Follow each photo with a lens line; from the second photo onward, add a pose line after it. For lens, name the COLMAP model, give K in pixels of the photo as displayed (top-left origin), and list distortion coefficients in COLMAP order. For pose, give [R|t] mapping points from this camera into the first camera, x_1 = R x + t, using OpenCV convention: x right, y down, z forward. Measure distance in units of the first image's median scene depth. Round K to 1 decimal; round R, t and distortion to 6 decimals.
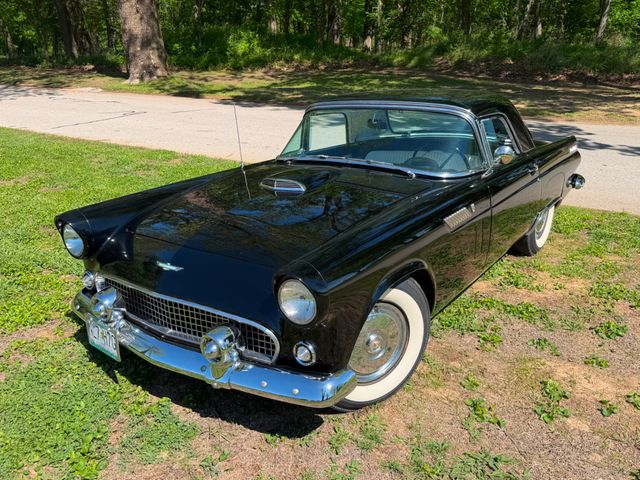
lens RADIAL K [[560.0, 0, 317.5], [0, 560.0, 223.6], [0, 0, 1]] dist [0.070139, -0.111045]
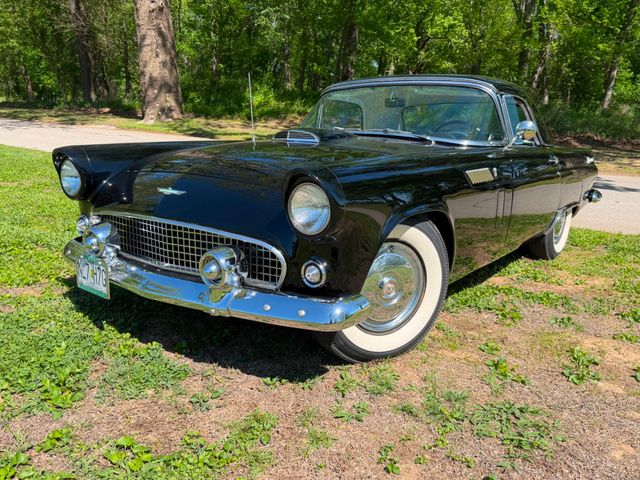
lens RADIAL K [[560.0, 0, 327.6], [0, 560.0, 226.3], [0, 0, 1]] dist [0.070139, -0.111045]
pose [[0.998840, 0.047852, 0.005275, -0.006897], [-0.047112, 0.994125, -0.097452, 0.183557], [-0.009907, 0.097091, 0.995226, 0.071106]]
